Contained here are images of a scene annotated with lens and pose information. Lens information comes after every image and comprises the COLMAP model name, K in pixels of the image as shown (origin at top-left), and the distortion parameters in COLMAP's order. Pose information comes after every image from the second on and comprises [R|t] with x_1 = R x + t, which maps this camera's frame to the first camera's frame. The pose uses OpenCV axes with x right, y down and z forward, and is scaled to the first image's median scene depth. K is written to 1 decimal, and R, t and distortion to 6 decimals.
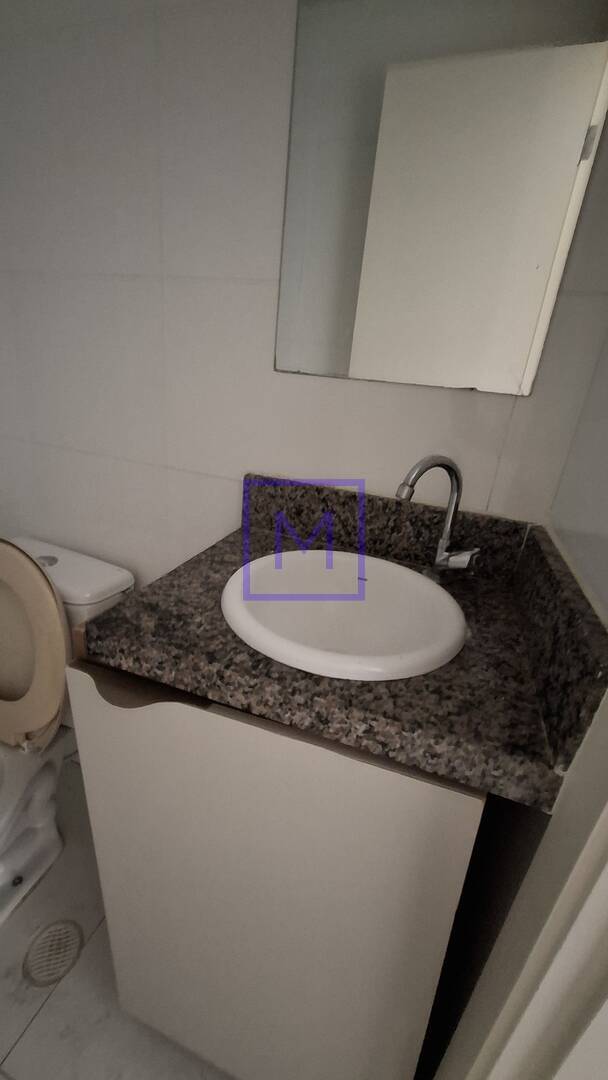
lens RADIAL K [[434.0, 0, 304.0], [0, 434.0, 540.0], [0, 0, 1]] dist [-0.010162, 0.000089]
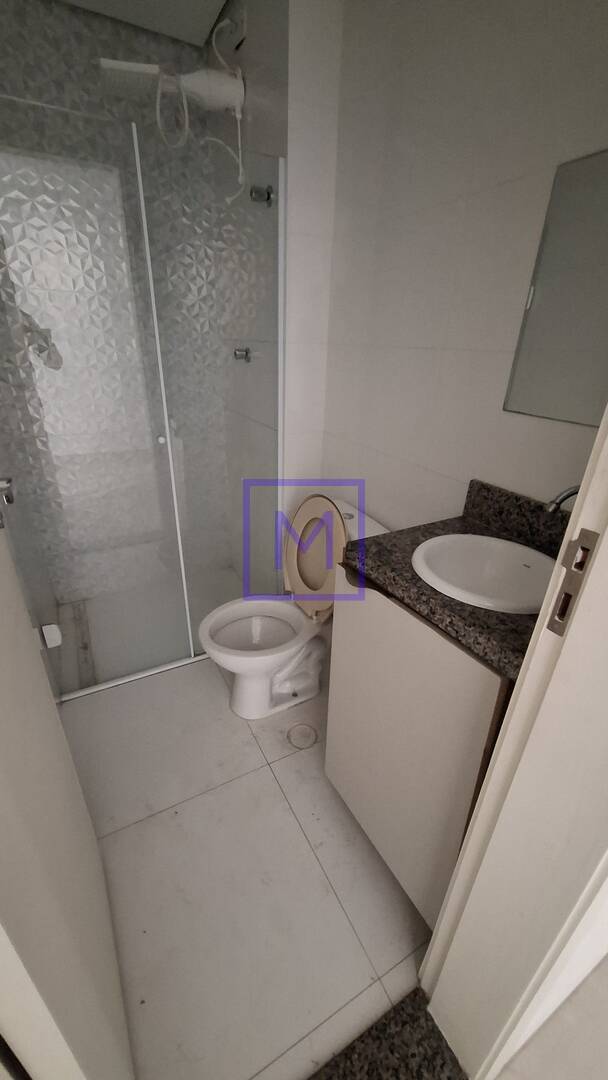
lens RADIAL K [[434.0, 0, 304.0], [0, 434.0, 540.0], [0, 0, 1]] dist [-0.010162, 0.000089]
pose [[0.755033, 0.213636, -0.619907, 0.578212], [-0.198285, 0.975559, 0.094696, 0.024419], [0.624987, 0.051420, 0.778940, -0.690269]]
